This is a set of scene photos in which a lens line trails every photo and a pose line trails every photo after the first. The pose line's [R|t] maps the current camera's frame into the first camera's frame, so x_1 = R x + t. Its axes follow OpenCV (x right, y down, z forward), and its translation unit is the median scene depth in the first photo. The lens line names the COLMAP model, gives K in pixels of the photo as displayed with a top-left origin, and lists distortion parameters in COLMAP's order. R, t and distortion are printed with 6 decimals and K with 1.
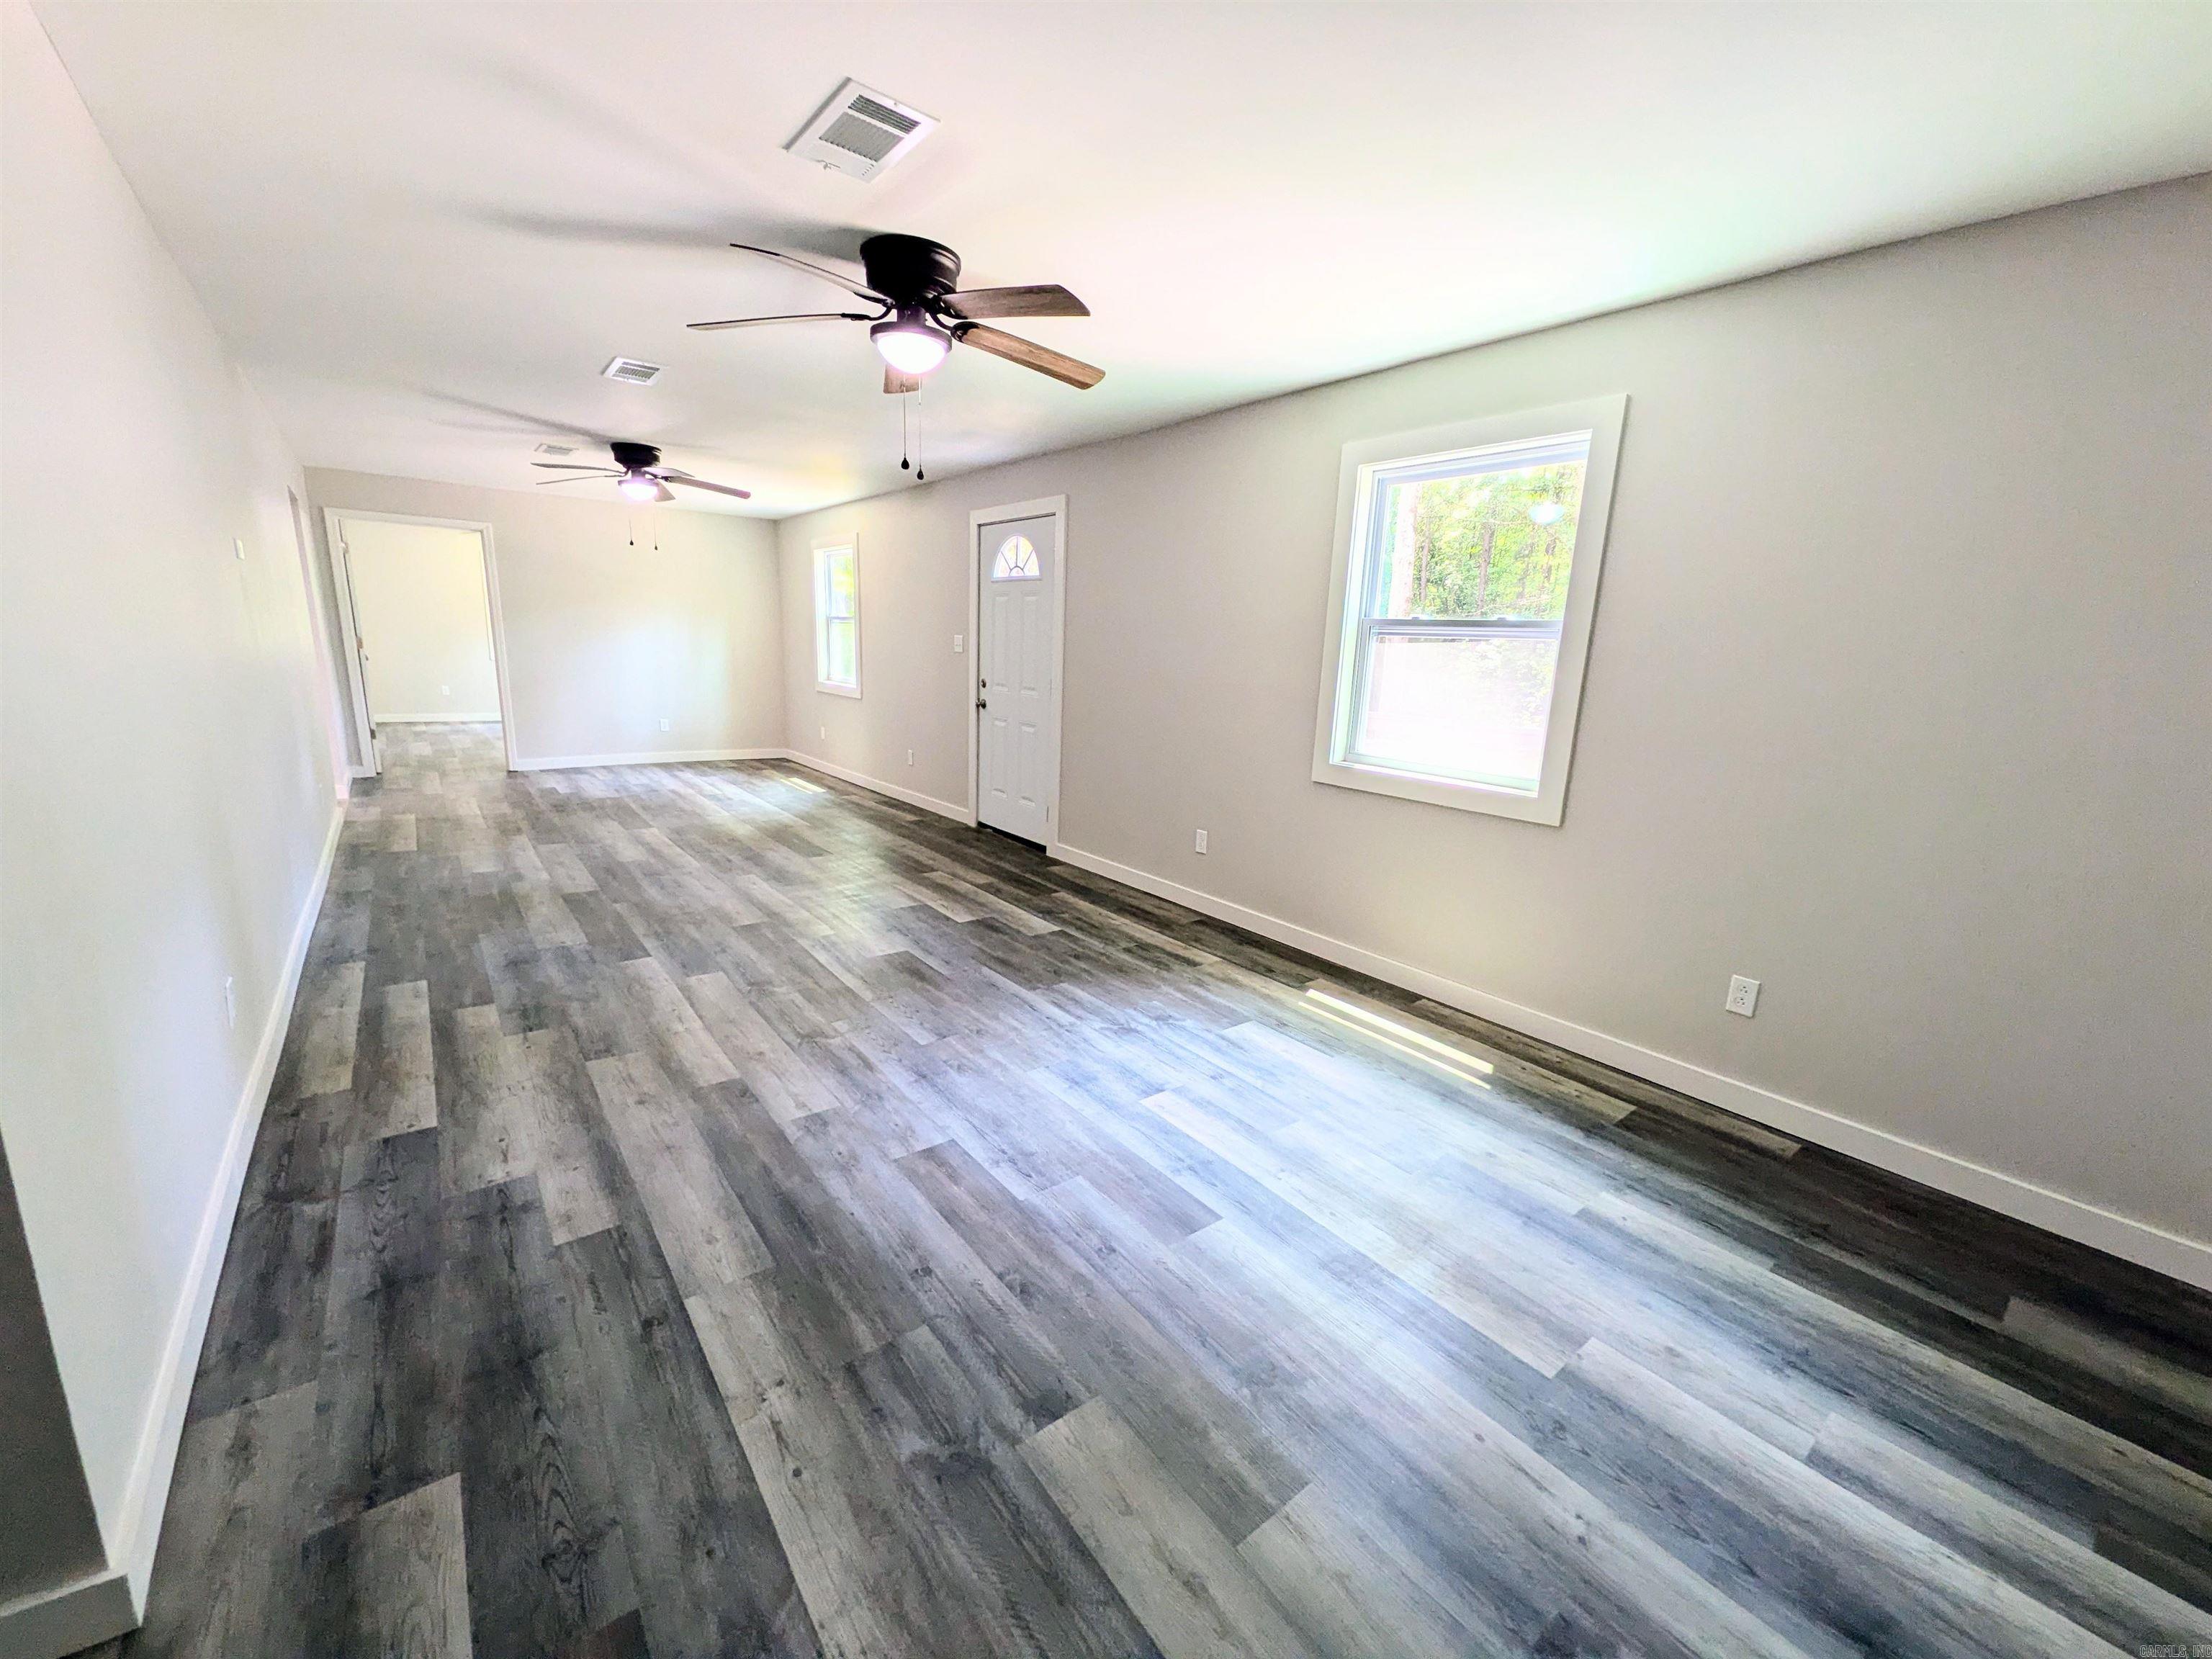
lens RADIAL K [[884.0, 0, 1105.9], [0, 884.0, 827.6], [0, 0, 1]] dist [0.008406, -0.000060]
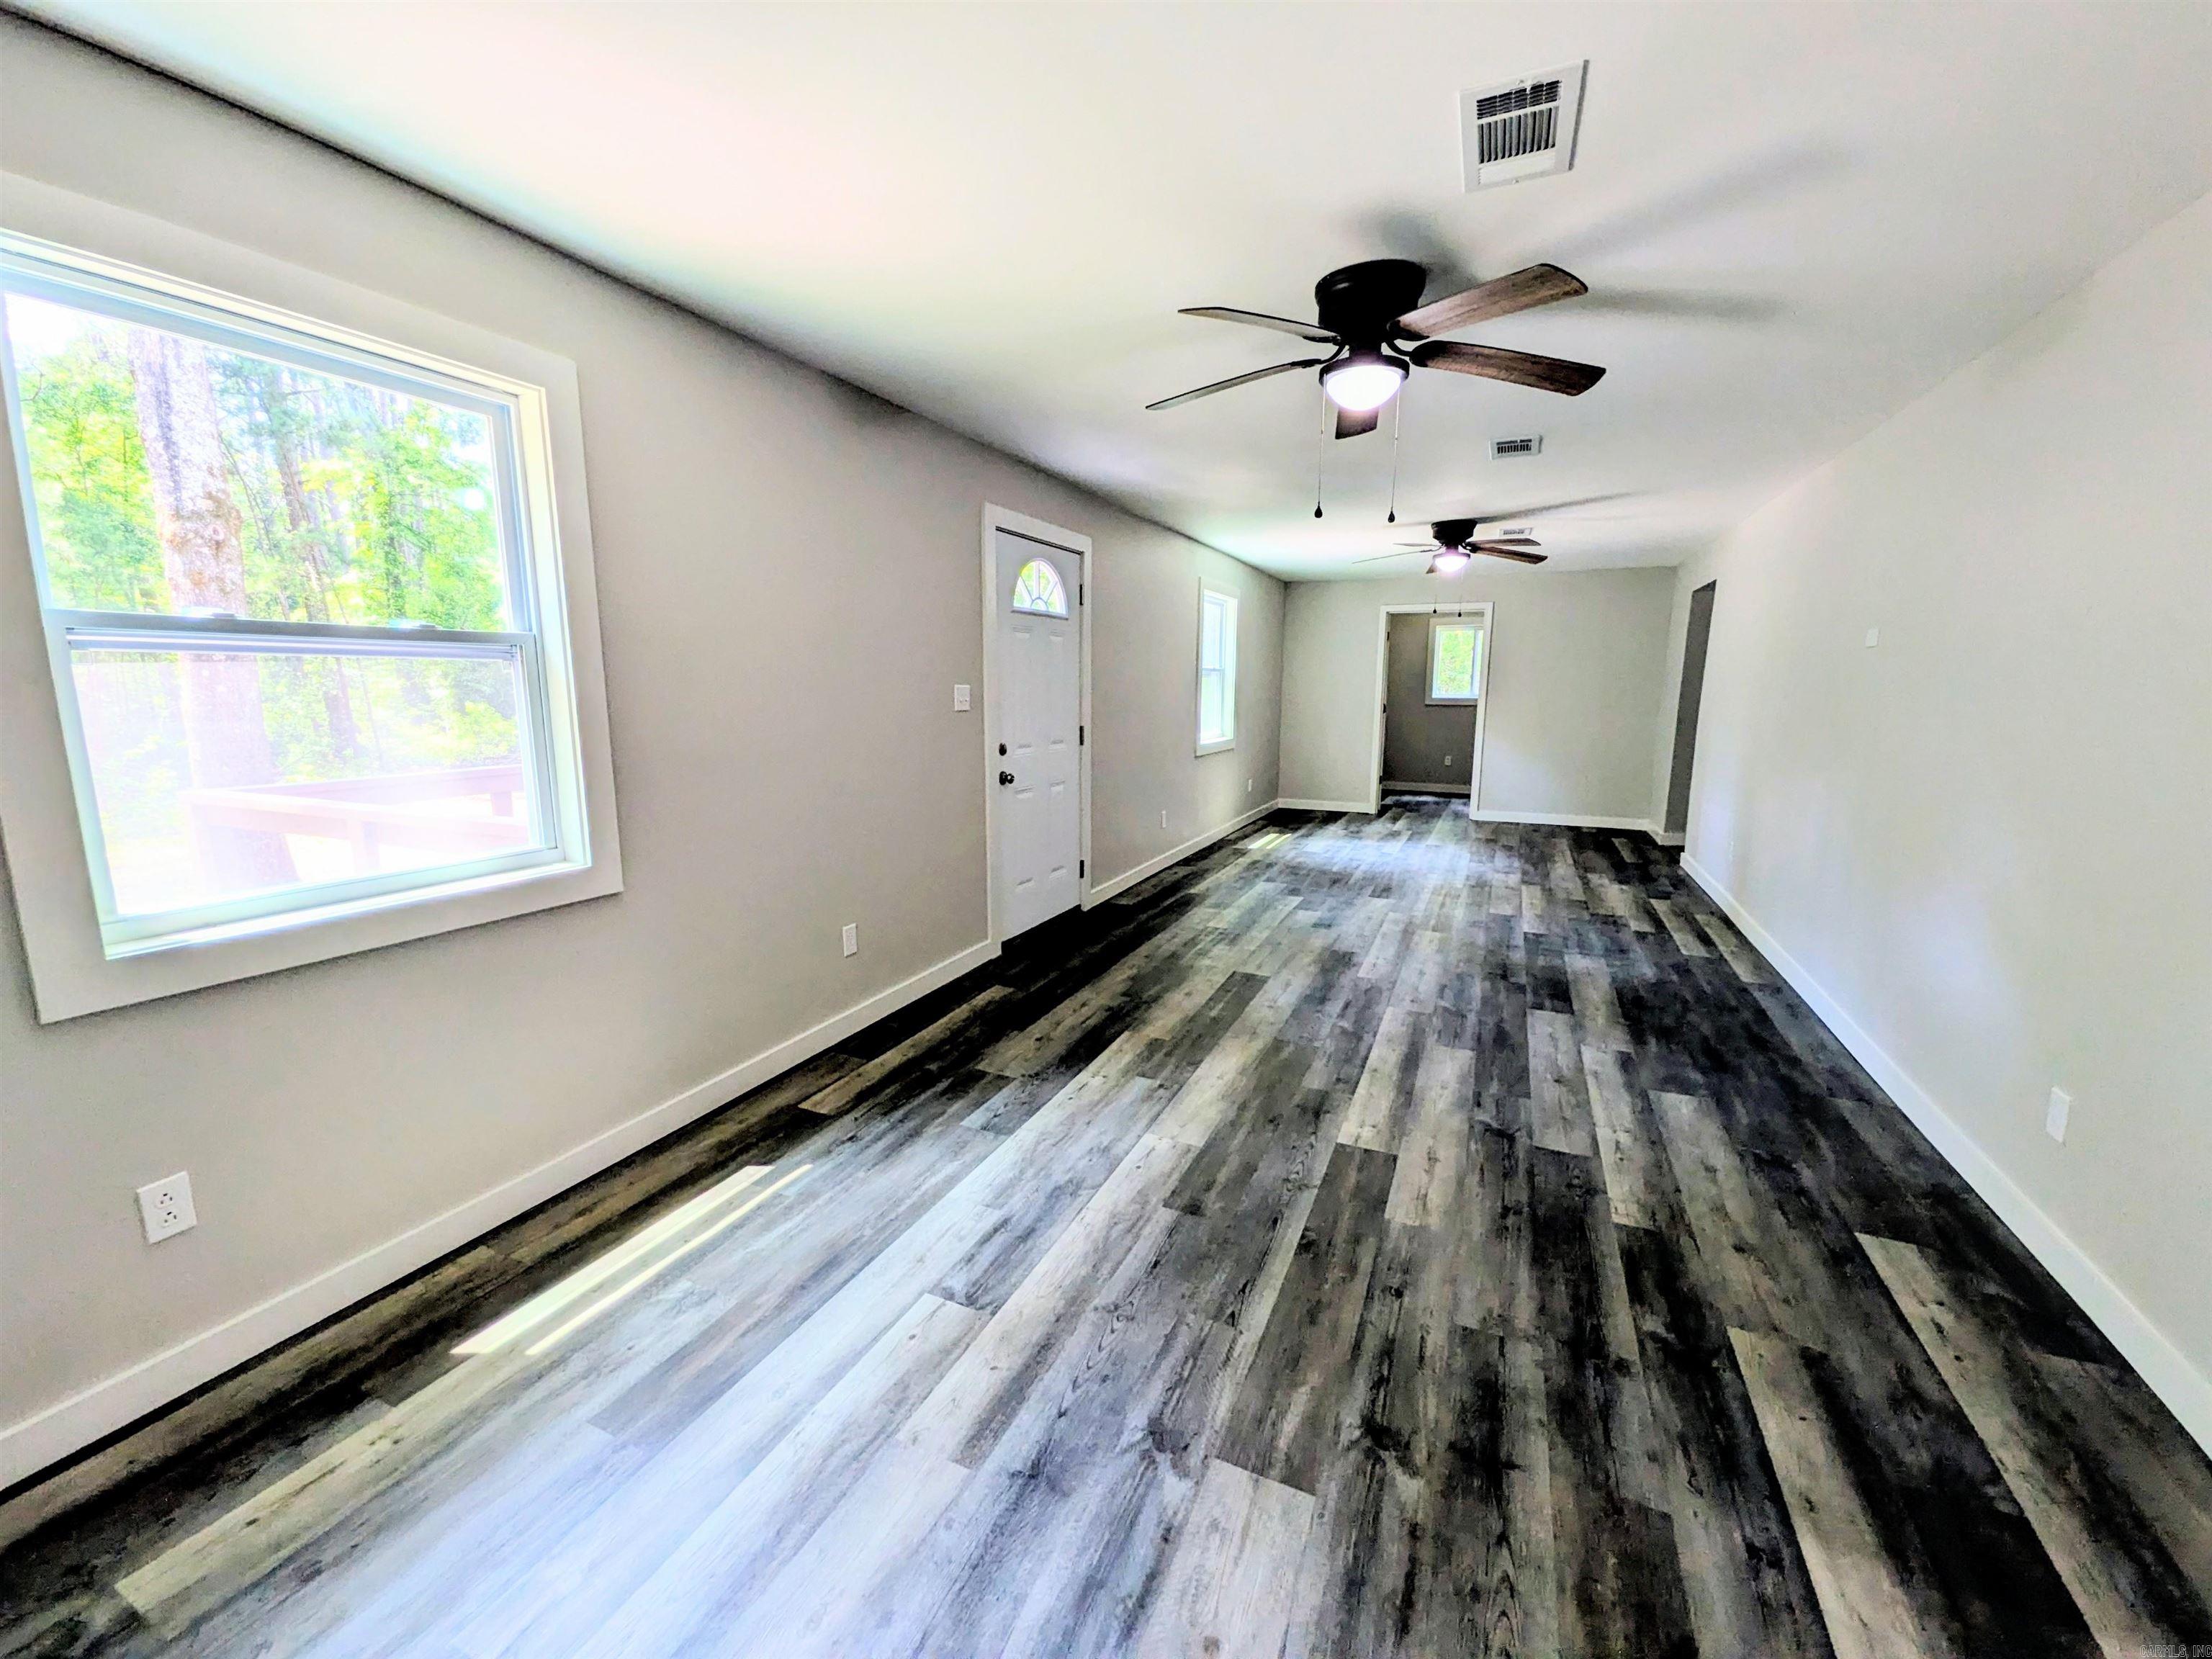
lens RADIAL K [[884.0, 0, 1119.3], [0, 884.0, 827.2], [0, 0, 1]] dist [0.008406, -0.000060]
pose [[-0.478423, -0.185943, 0.858217, -1.074759], [0.158212, 0.943079, 0.292526, -0.396257], [-0.863760, 0.275731, -0.421772, 1.644094]]
